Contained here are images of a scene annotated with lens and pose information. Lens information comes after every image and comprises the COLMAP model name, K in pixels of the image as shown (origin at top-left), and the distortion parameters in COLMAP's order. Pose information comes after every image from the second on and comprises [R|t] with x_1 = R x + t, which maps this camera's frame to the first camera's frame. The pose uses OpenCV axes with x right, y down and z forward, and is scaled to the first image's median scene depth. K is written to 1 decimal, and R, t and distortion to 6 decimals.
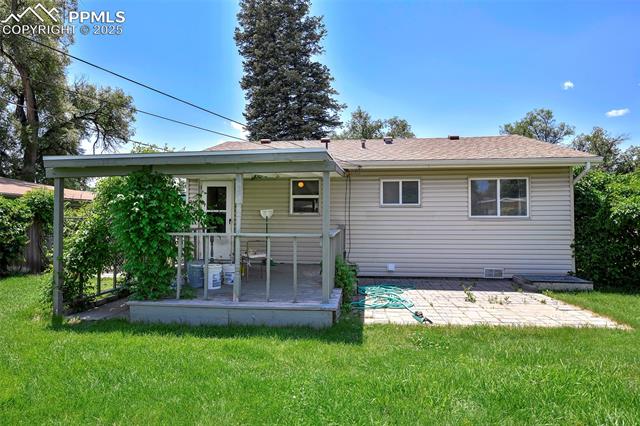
lens RADIAL K [[372.8, 0, 316.4], [0, 372.8, 212.4], [0, 0, 1]] dist [-0.000296, 0.000021]
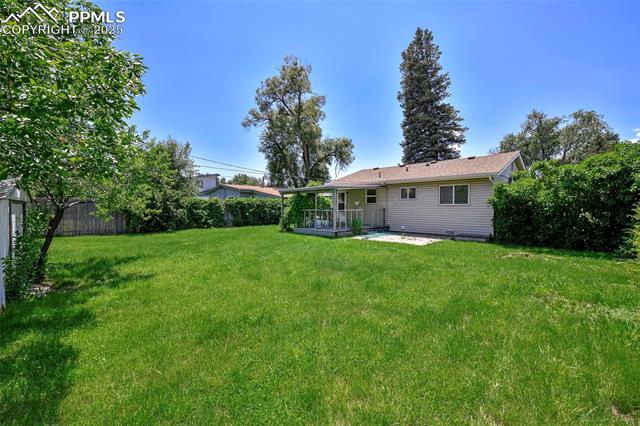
lens RADIAL K [[270.9, 0, 319.0], [0, 270.9, 210.9], [0, 0, 1]] dist [-0.000371, 0.000012]
pose [[0.775599, 0.009511, -0.631154, 0.299283], [0.013902, 0.999387, 0.032144, -0.003645], [0.631073, -0.033705, 0.774991, -0.200265]]
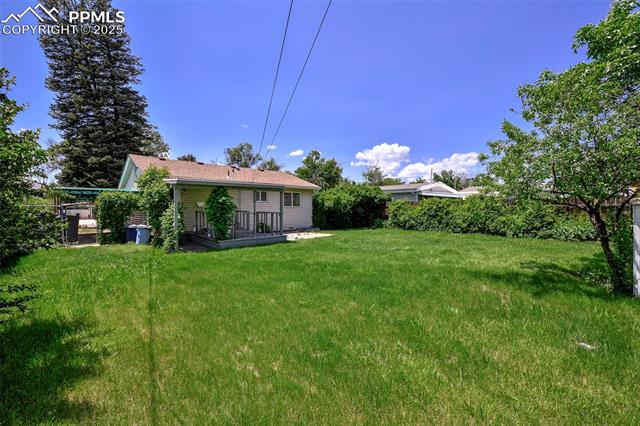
lens RADIAL K [[270.9, 0, 316.9], [0, 270.9, 212.1], [0, 0, 1]] dist [-0.000371, 0.000012]
pose [[0.651674, -0.011375, 0.758414, -0.308043], [-0.016859, 0.999423, 0.029476, -0.003436], [-0.758312, -0.031995, 0.651107, -0.141260]]
